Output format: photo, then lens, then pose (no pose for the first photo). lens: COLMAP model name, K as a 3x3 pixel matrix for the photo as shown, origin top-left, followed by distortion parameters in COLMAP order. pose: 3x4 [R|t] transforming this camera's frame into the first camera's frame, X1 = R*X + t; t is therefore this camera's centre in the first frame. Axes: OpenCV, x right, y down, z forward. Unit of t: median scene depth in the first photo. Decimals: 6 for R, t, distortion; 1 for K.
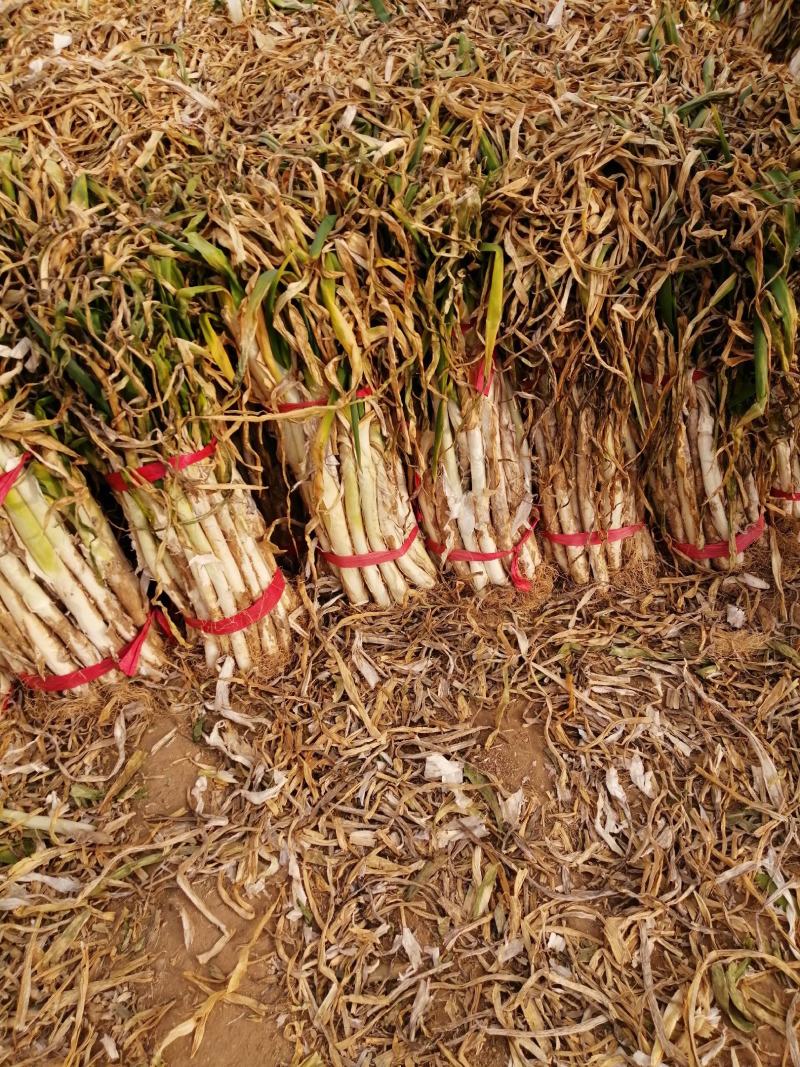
lens RADIAL K [[825.4, 0, 371.3], [0, 825.4, 528.6], [0, 0, 1]] dist [0.026845, 0.007211]
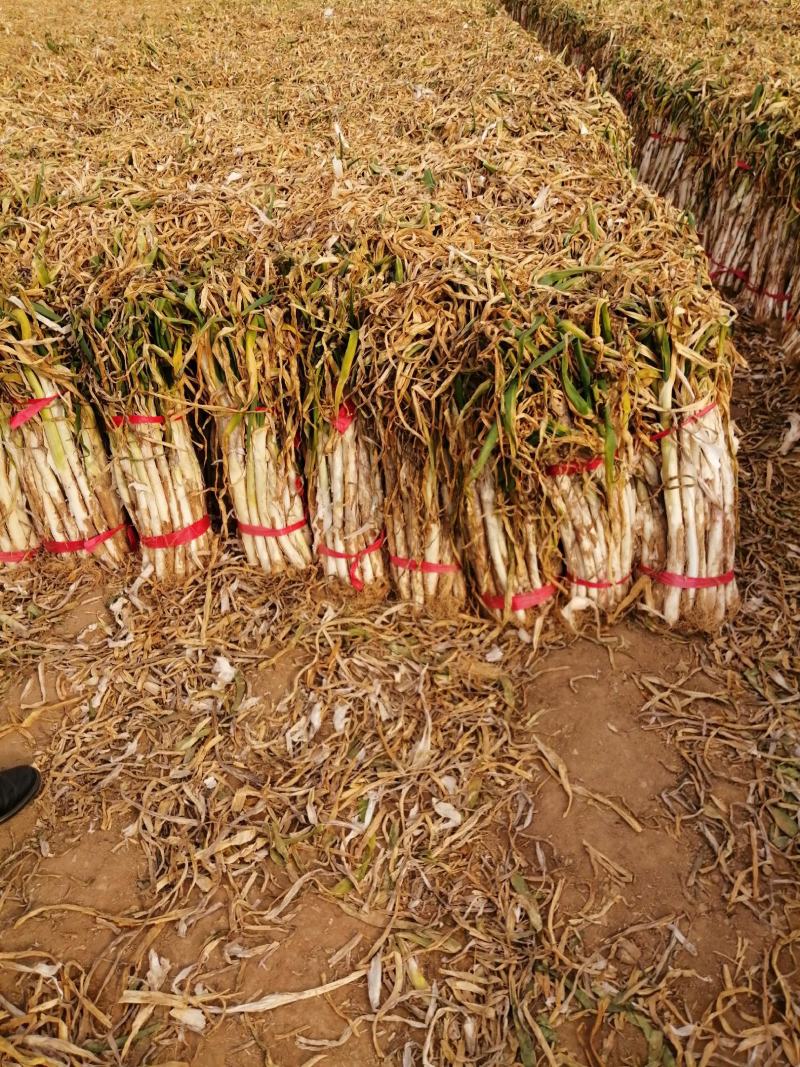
lens RADIAL K [[833.3, 0, 400.0], [0, 833.3, 533.5], [0, 0, 1]] dist [0.005636, -0.004436]
pose [[0.898426, 0.273184, -0.343803, 0.783770], [-0.319818, 0.943568, -0.085996, 0.097083], [0.300909, 0.187215, 0.935096, -0.288938]]
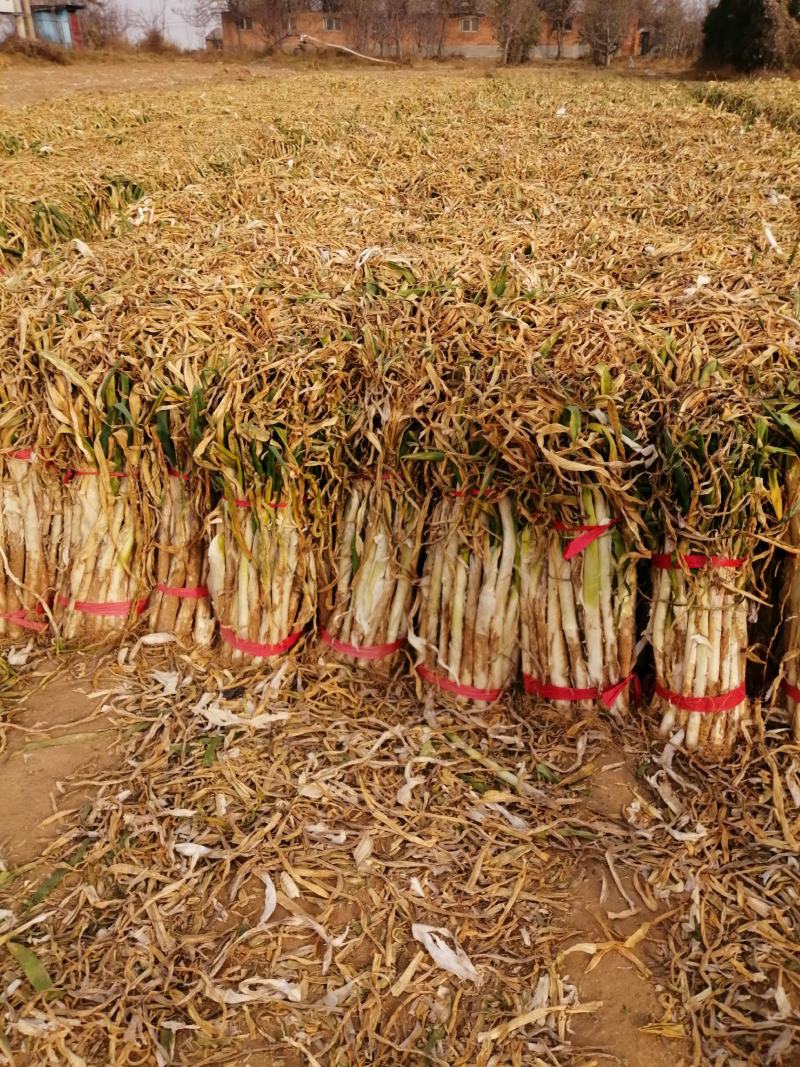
lens RADIAL K [[833.3, 0, 400.0], [0, 833.3, 533.5], [0, 0, 1]] dist [0.005636, -0.004436]
pose [[0.846977, 0.314113, -0.428908, -0.095822], [-0.407920, 0.901363, -0.145413, 0.265780], [0.340926, 0.298122, 0.891567, -0.363669]]
